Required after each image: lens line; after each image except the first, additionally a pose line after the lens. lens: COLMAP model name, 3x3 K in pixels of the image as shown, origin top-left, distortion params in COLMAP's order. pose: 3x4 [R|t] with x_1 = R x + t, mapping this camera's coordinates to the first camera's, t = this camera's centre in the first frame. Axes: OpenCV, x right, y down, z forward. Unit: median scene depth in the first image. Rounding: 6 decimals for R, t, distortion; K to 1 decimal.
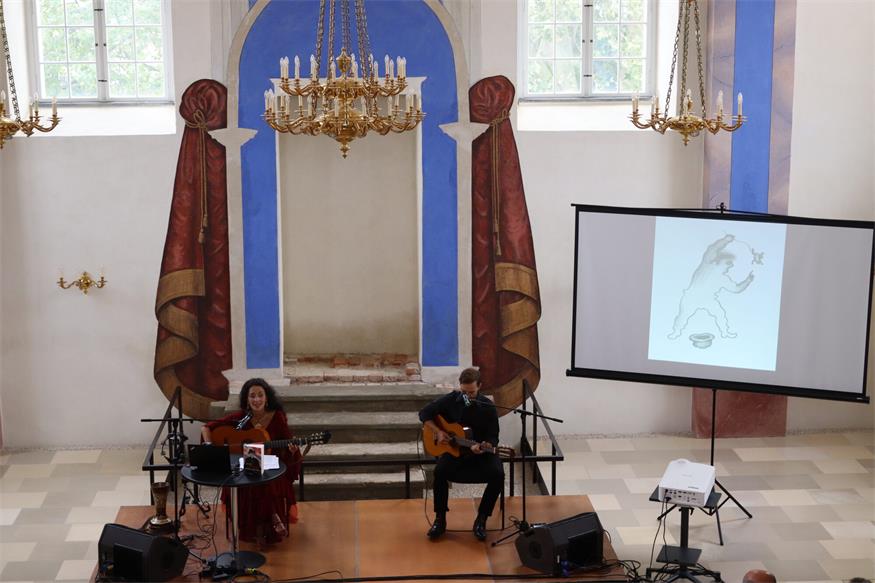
lens RADIAL K [[1582.0, 0, 438.3], [0, 1582.0, 291.8], [0, 0, 1]] dist [0.000001, 0.129072]
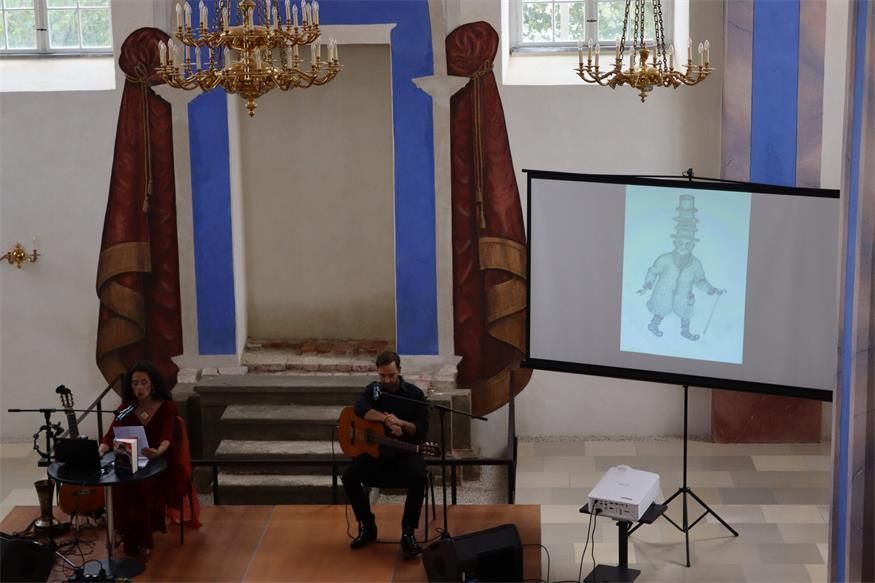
lens RADIAL K [[1822.8, 0, 438.4], [0, 1822.8, 291.9], [0, 0, 1]] dist [0.027239, 0.313784]
pose [[0.993761, 0.009888, -0.111091, 0.127950], [-0.008550, 0.999885, 0.012519, -0.000512], [0.111202, -0.011491, 0.993731, -0.000266]]
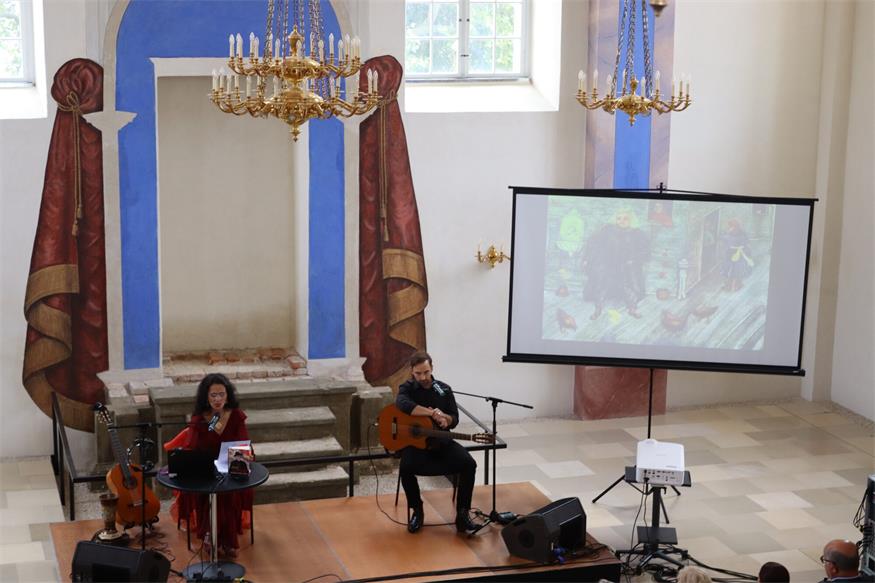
lens RADIAL K [[1648.9, 0, 438.5], [0, 1648.9, 291.6], [0, 0, 1]] dist [0.014149, 0.055366]
pose [[0.972354, -0.031126, 0.231427, -0.167858], [0.029565, 0.999511, 0.010210, -0.001781], [-0.231631, -0.003085, 0.972799, 0.012311]]
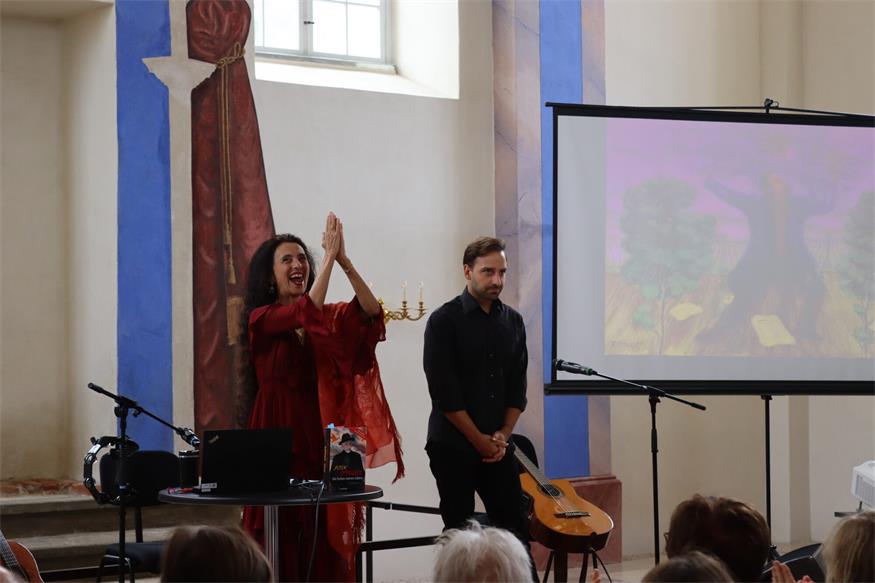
lens RADIAL K [[1906.5, 0, 437.2], [0, 1906.5, 293.7], [0, 0, 1]] dist [0.013329, 0.315492]
pose [[0.831729, 0.007354, 0.555134, -0.303051], [0.113368, 0.976594, -0.182791, 0.123341], [-0.543484, 0.214966, 0.811427, 0.379879]]
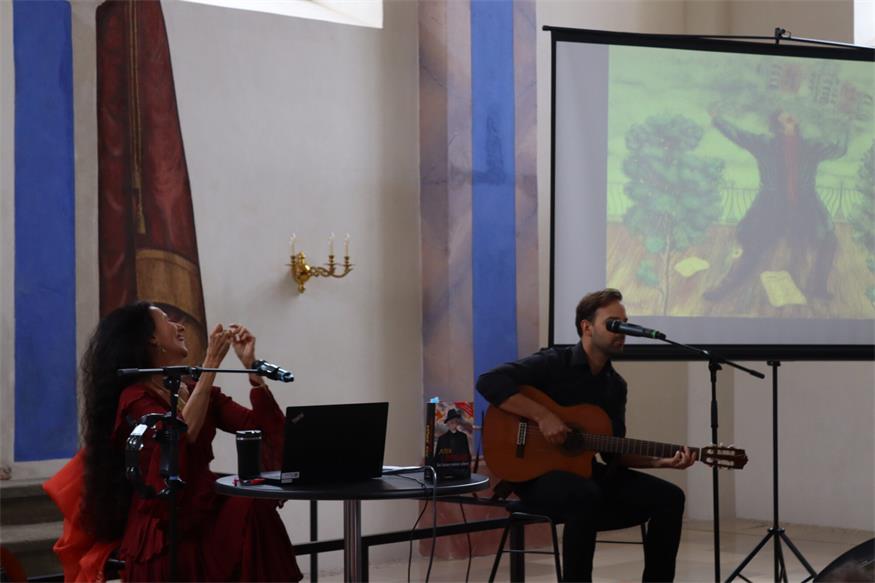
lens RADIAL K [[1967.3, 0, 437.4], [0, 1967.3, 291.5], [0, 0, 1]] dist [0.040981, 0.421436]
pose [[0.748871, -0.000695, 0.662715, -0.322616], [0.132436, 0.979985, -0.148626, 0.105924], [-0.649348, 0.199069, 0.733975, 0.475446]]
